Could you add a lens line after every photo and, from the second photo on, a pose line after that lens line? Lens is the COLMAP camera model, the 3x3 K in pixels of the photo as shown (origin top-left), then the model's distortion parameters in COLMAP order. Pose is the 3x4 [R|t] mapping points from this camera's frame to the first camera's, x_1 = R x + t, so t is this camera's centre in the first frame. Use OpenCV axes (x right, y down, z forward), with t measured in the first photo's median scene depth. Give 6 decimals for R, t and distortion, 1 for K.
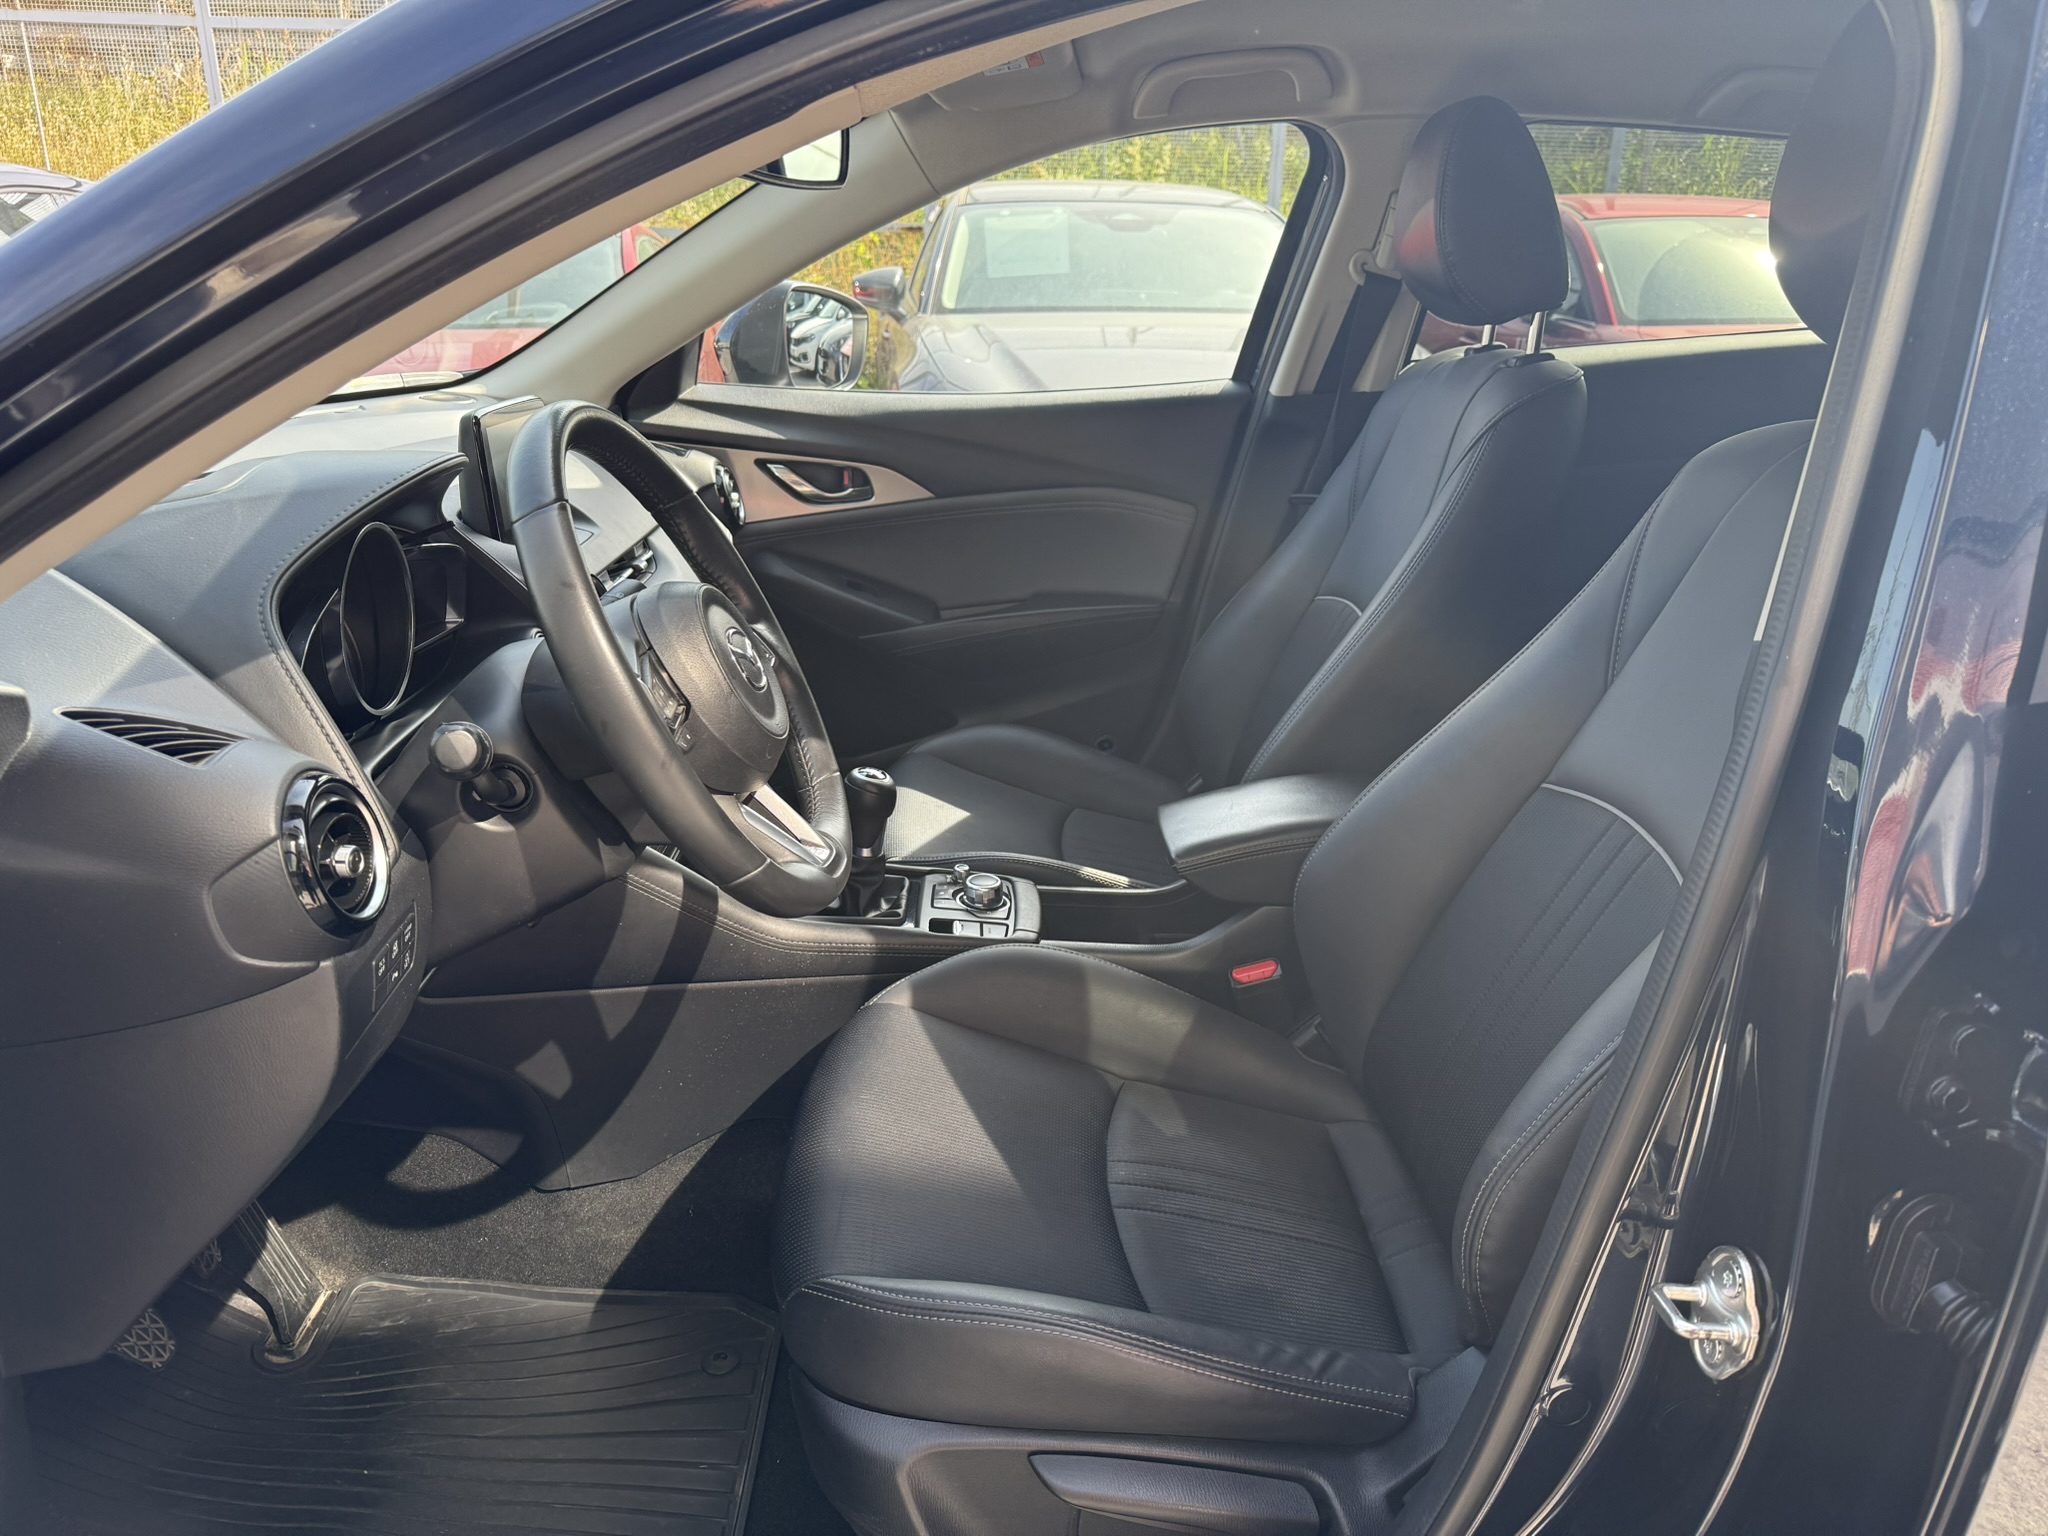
lens RADIAL K [[1447.2, 0, 1034.0], [0, 1447.2, 768.9], [0, 0, 1]] dist [0.003647, -0.011416]
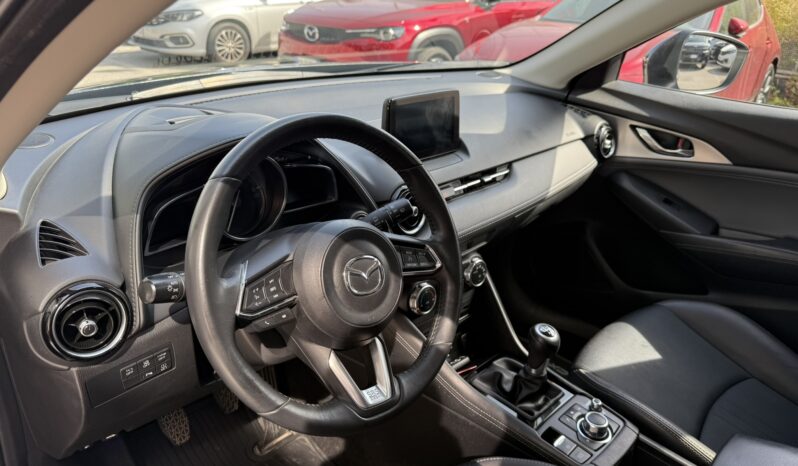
lens RADIAL K [[558.2, 0, 421.3], [0, 558.2, 219.9], [0, 0, 1]] dist [-0.014228, -0.000084]
pose [[0.686258, 0.295426, -0.664660, 0.134186], [-0.263496, 0.952706, 0.151397, -0.132675], [0.677952, 0.071238, 0.731646, 0.297323]]
